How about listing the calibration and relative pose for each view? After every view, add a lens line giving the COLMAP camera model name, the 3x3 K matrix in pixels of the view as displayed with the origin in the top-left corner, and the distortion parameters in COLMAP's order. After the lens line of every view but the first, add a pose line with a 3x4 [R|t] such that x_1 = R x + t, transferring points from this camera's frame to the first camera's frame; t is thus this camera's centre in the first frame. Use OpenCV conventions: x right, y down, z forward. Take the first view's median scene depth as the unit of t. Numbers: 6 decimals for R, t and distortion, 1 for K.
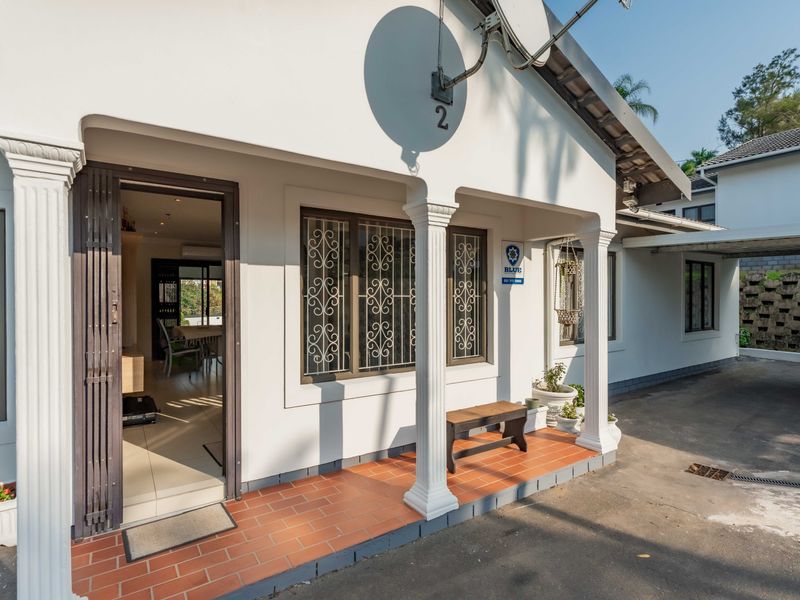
lens RADIAL K [[415.2, 0, 400.0], [0, 415.2, 300.0], [0, 0, 1]] dist [0.003029, 0.000354]
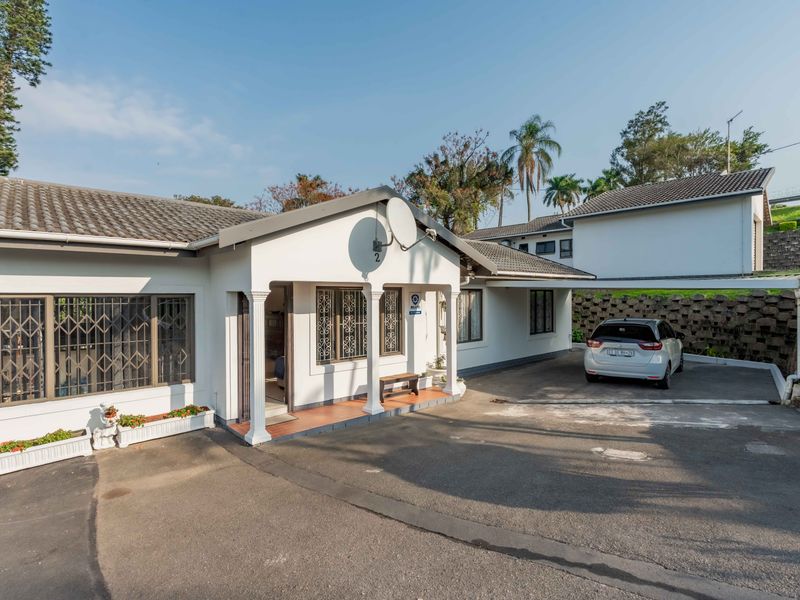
lens RADIAL K [[415.2, 0, 400.0], [0, 415.2, 300.0], [0, 0, 1]] dist [0.003029, 0.000354]
pose [[0.990928, -0.004447, 0.134318, -0.075606], [0.003962, 0.999985, 0.003882, -0.137291], [-0.134333, -0.003315, 0.990931, -1.123265]]
